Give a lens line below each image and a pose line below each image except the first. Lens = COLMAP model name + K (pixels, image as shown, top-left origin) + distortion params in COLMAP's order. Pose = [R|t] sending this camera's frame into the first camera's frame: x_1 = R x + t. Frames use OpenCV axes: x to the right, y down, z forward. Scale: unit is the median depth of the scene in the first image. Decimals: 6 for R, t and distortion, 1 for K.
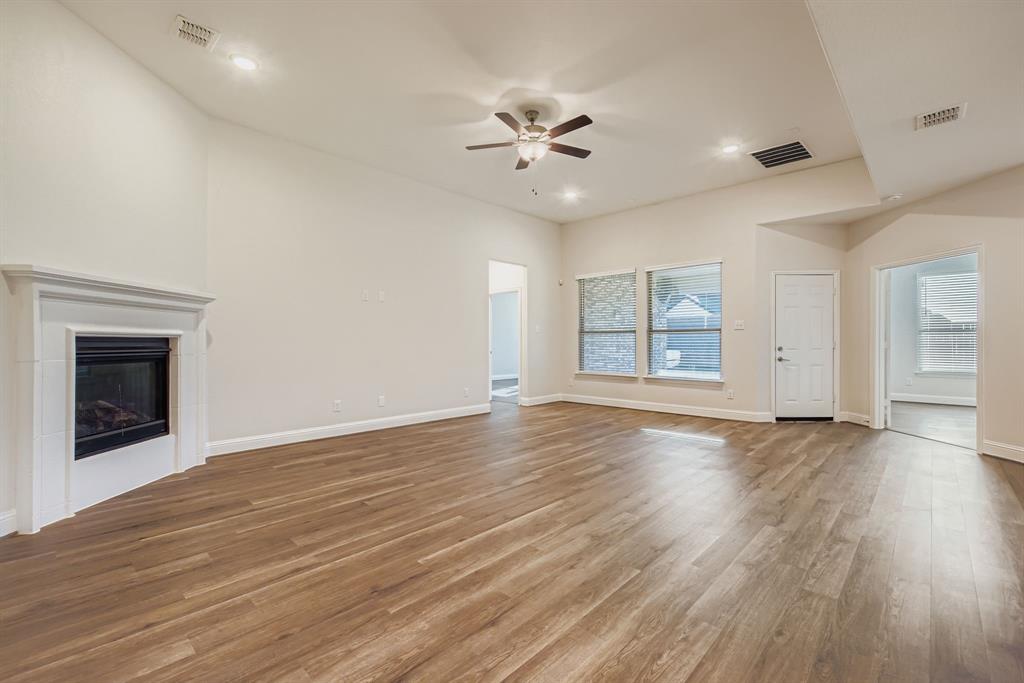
lens RADIAL K [[447.0, 0, 515.1], [0, 447.0, 340.9], [0, 0, 1]] dist [0.000915, -0.000153]
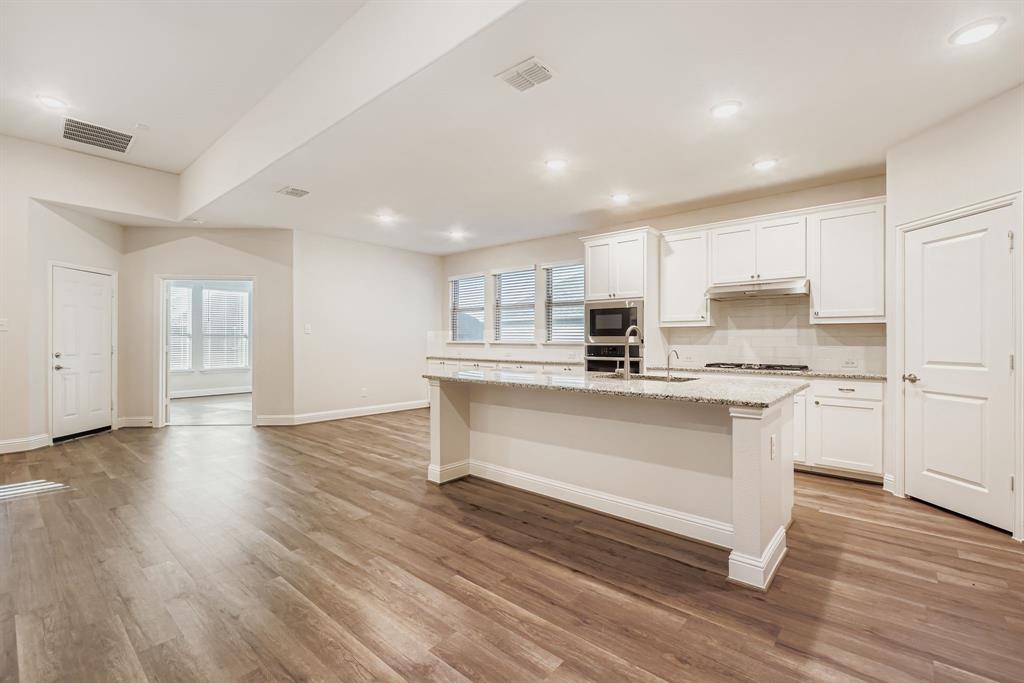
lens RADIAL K [[447.0, 0, 512.7], [0, 447.0, 340.4], [0, 0, 1]] dist [0.000915, -0.000153]
pose [[-0.038179, 0.002119, 0.999269, -0.561966], [-0.000105, 0.999998, -0.002124, -0.017246], [-0.999271, -0.000186, -0.038178, 0.372148]]
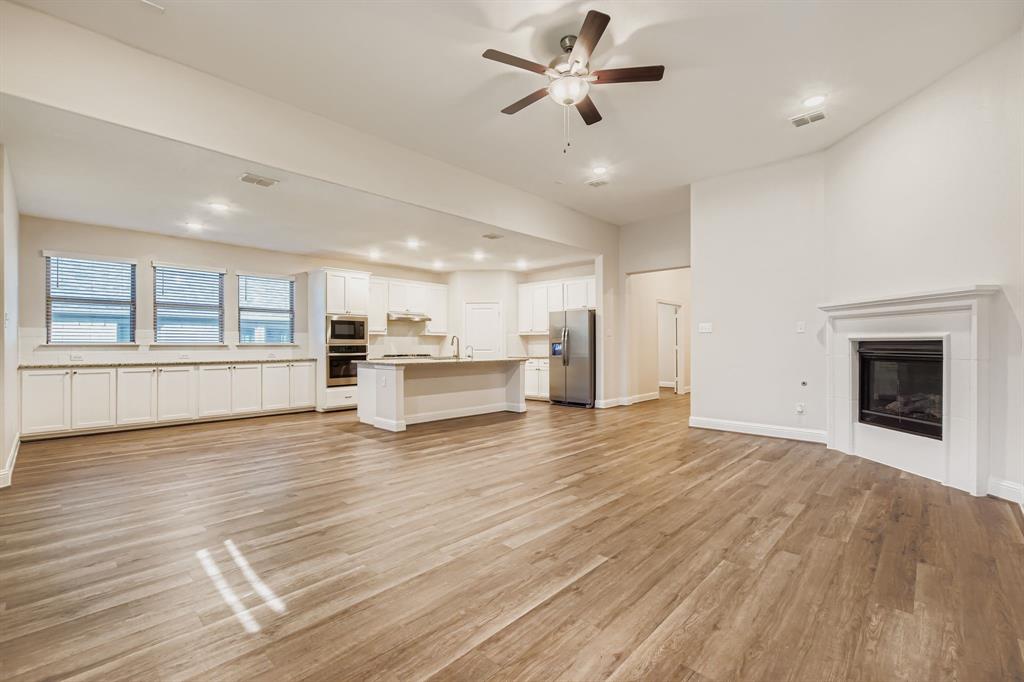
lens RADIAL K [[447.0, 0, 512.1], [0, 447.0, 336.4], [0, 0, 1]] dist [0.000915, -0.000153]
pose [[-0.999955, 0.003439, 0.008858, 0.185268], [0.003268, 0.999808, -0.019327, -0.000661], [-0.008923, -0.019297, -0.999774, 2.509422]]
